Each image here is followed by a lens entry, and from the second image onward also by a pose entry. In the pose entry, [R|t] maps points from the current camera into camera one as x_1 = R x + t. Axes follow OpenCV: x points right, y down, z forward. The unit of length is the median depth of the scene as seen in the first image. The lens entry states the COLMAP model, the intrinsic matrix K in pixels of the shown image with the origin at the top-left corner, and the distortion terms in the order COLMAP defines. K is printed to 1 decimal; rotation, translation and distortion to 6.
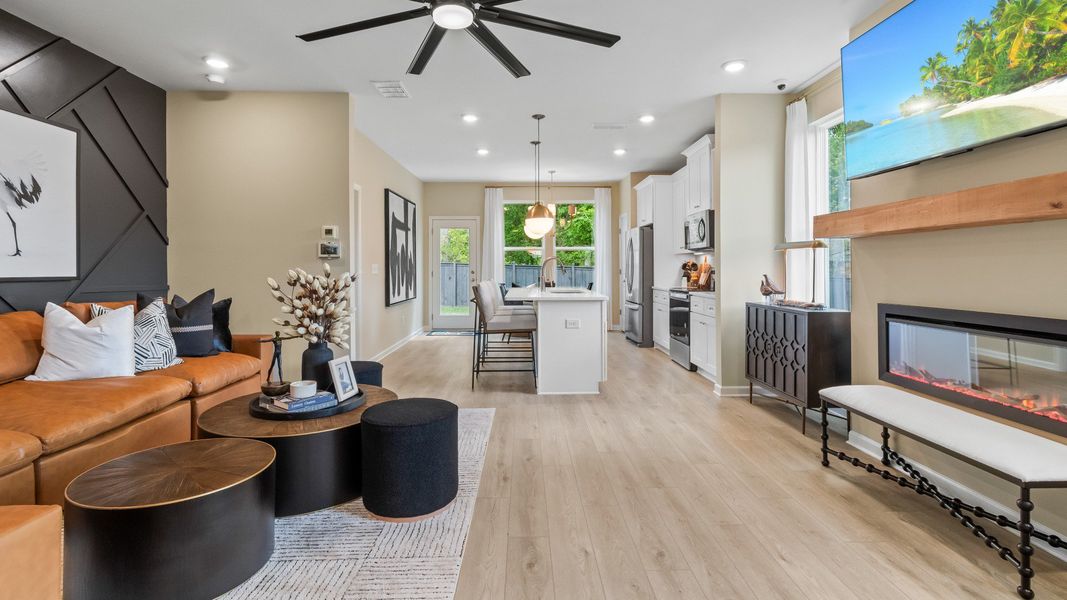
lens RADIAL K [[511.3, 0, 526.3], [0, 511.3, 273.0], [0, 0, 1]] dist [0.003390, 0.000589]
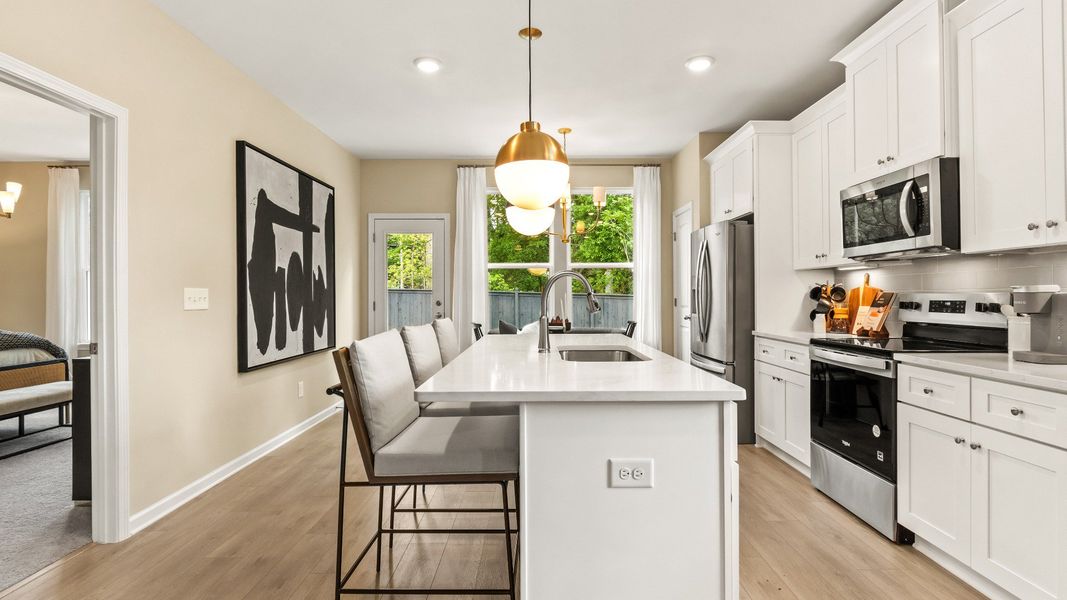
lens RADIAL K [[530.7, 0, 536.4], [0, 530.7, 298.4], [0, 0, 1]] dist [0.001800, 0.000931]
pose [[0.999985, -0.001198, -0.005280, 0.023204], [0.001167, 0.999983, -0.005743, -0.004798], [0.005287, 0.005737, 0.999970, 0.441590]]
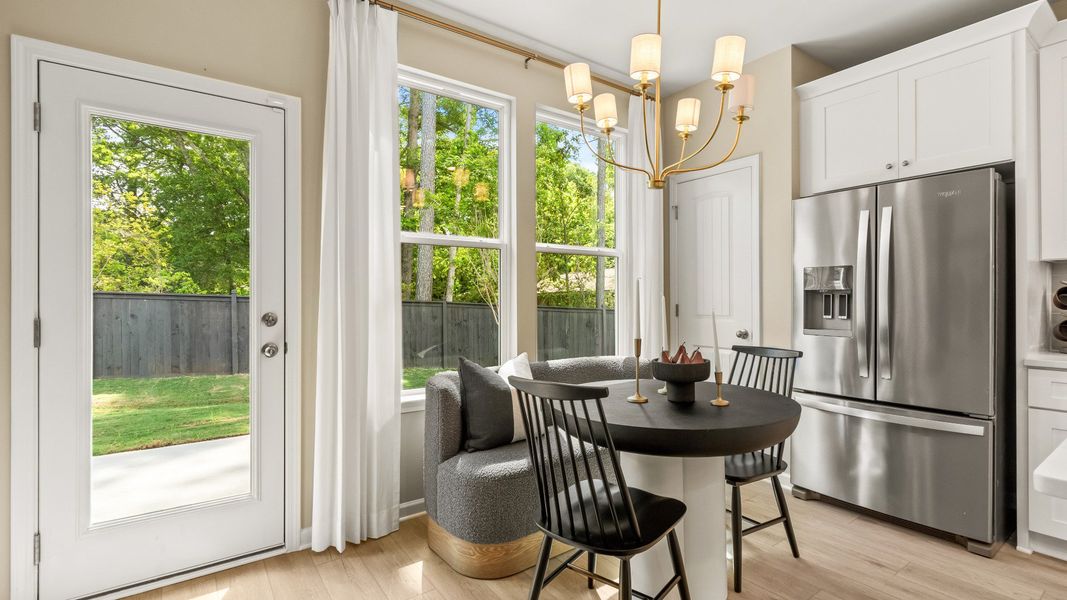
lens RADIAL K [[487.5, 0, 538.9], [0, 487.5, 301.9], [0, 0, 1]] dist [0.000790, -0.000508]
pose [[0.806950, -0.003804, 0.590608, -0.173531], [0.008581, 0.999949, -0.005284, -0.009935], [-0.590558, 0.009332, 0.806942, 0.918417]]
